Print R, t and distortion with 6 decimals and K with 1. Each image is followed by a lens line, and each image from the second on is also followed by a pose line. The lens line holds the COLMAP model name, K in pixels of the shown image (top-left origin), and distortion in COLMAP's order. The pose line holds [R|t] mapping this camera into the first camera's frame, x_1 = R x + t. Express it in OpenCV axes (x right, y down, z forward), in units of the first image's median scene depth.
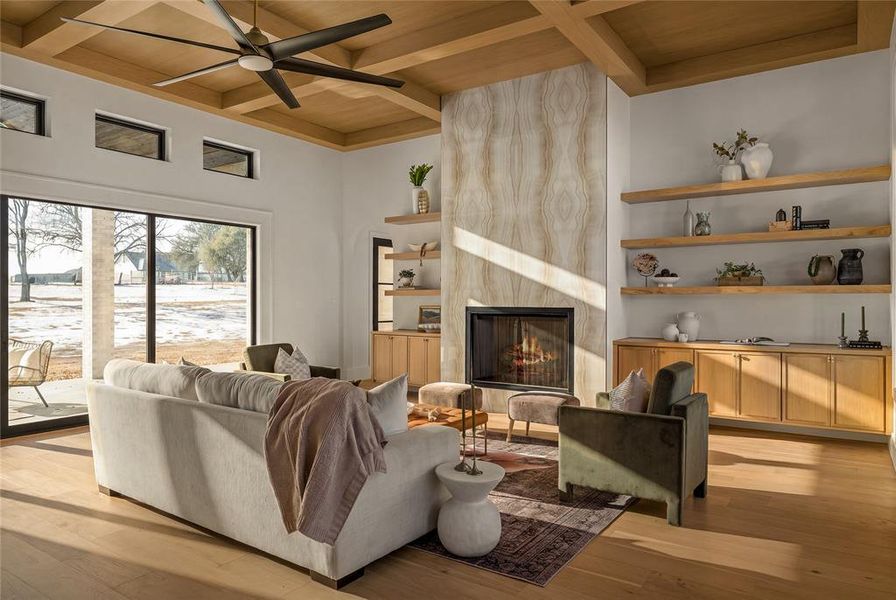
lens RADIAL K [[595.7, 0, 448.0], [0, 595.7, 300.0], [0, 0, 1]] dist [-0.002329, 0.001134]
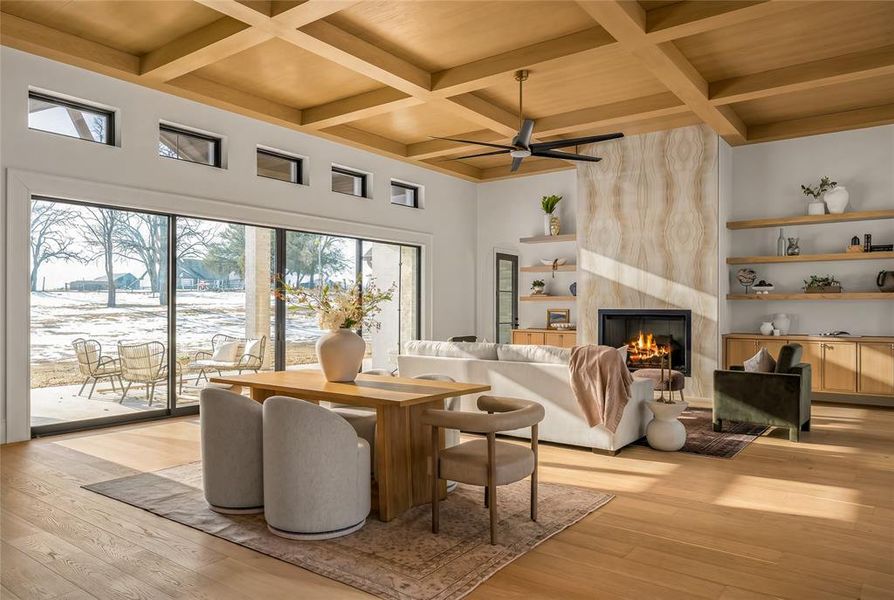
lens RADIAL K [[647.1, 0, 447.0], [0, 647.1, 300.0], [0, 0, 1]] dist [0.038366, -0.003979]
pose [[0.999500, -0.001688, -0.031566, -0.282233], [0.001395, 0.999956, -0.009305, 0.003551], [0.031580, 0.009257, 0.999458, -0.454856]]
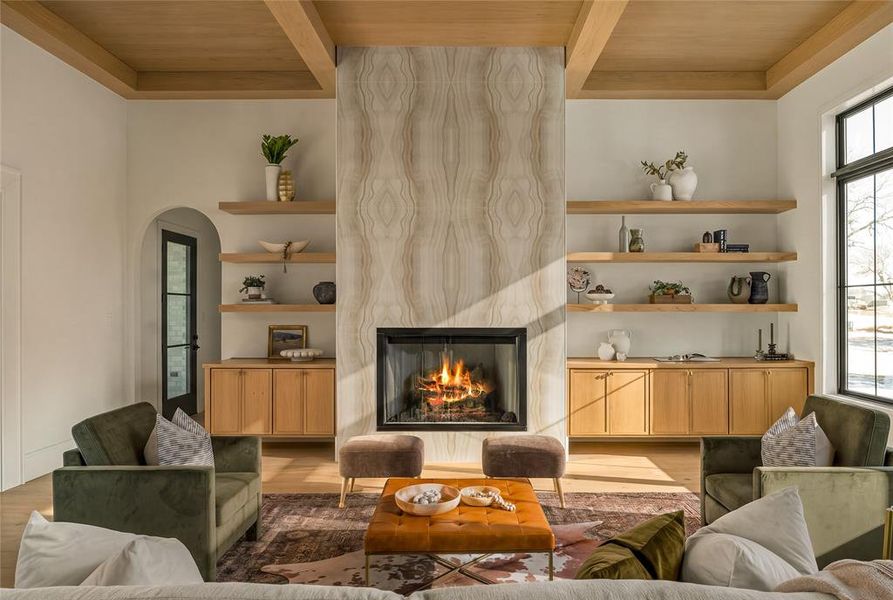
lens RADIAL K [[564.4, 0, 473.0], [0, 564.4, 302.9], [0, 0, 1]] dist [-0.000684, 0.000045]
pose [[0.821859, 0.002092, 0.569687, -0.315246], [0.001553, 0.999981, -0.005912, -0.018315], [-0.569689, 0.005744, 0.821840, 0.369497]]
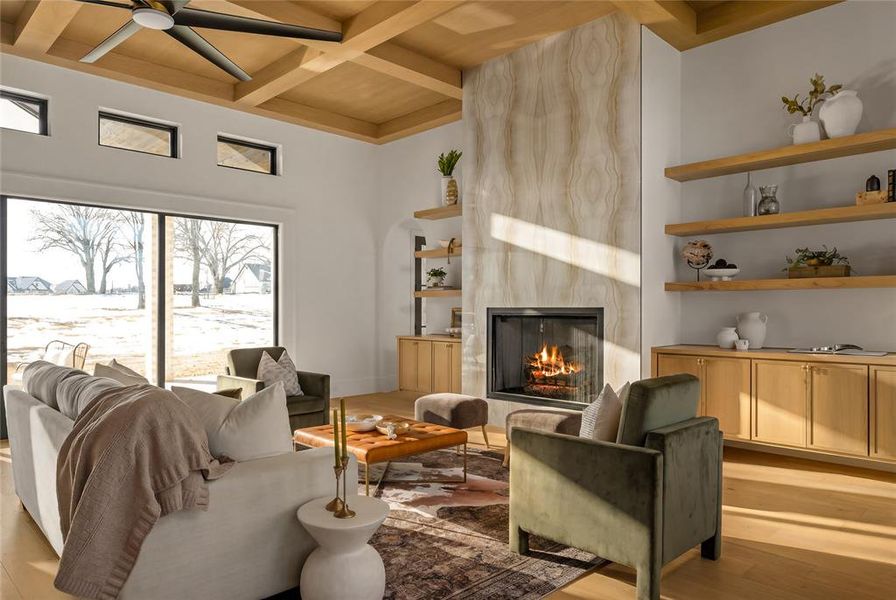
lens RADIAL K [[600.5, 0, 442.7], [0, 600.5, 307.4], [0, 0, 1]] dist [-0.004622, -0.000910]
pose [[0.981411, -0.002708, -0.191897, 0.150320], [0.002244, 0.999994, -0.002634, 0.014499], [0.191903, 0.002154, 0.981411, 0.133214]]
